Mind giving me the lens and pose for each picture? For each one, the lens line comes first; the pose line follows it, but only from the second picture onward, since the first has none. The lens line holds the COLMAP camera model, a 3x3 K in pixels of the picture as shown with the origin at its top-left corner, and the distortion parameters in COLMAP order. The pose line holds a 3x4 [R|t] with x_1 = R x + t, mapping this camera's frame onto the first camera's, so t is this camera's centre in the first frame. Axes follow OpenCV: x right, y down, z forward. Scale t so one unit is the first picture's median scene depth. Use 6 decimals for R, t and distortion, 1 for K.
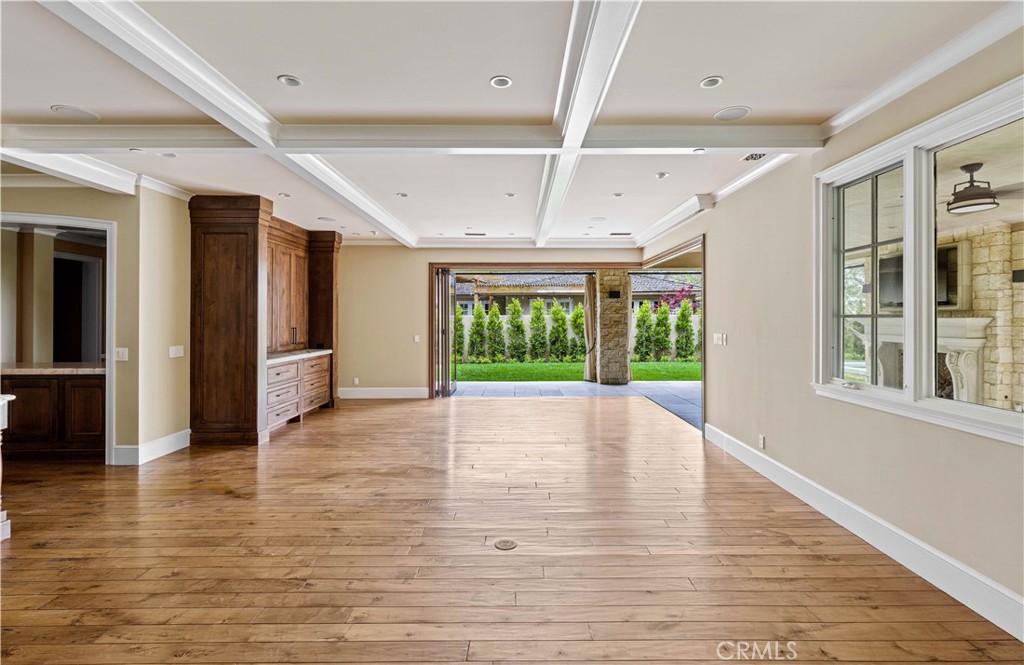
lens RADIAL K [[472.2, 0, 513.9], [0, 472.2, 316.4], [0, 0, 1]] dist [0.003714, 0.000408]
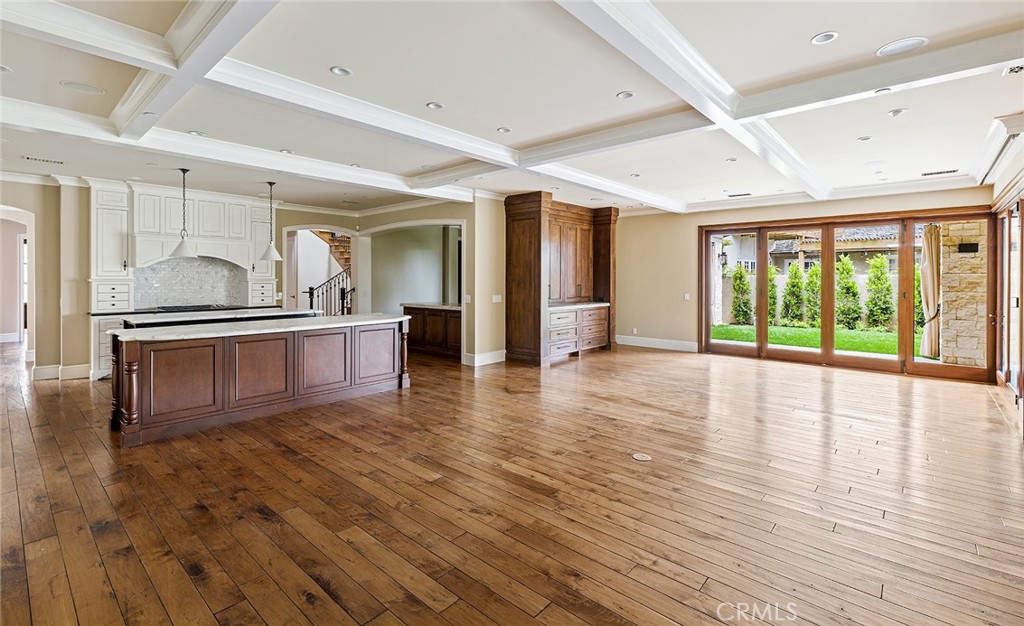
lens RADIAL K [[456.5, 0, 514.5], [0, 456.5, 280.4], [0, 0, 1]] dist [-0.000243, 0.000001]
pose [[0.746240, 0.007293, -0.665637, 0.262824], [-0.000815, 0.999949, 0.010041, -0.000706], [0.665676, -0.006950, 0.746208, -0.063751]]
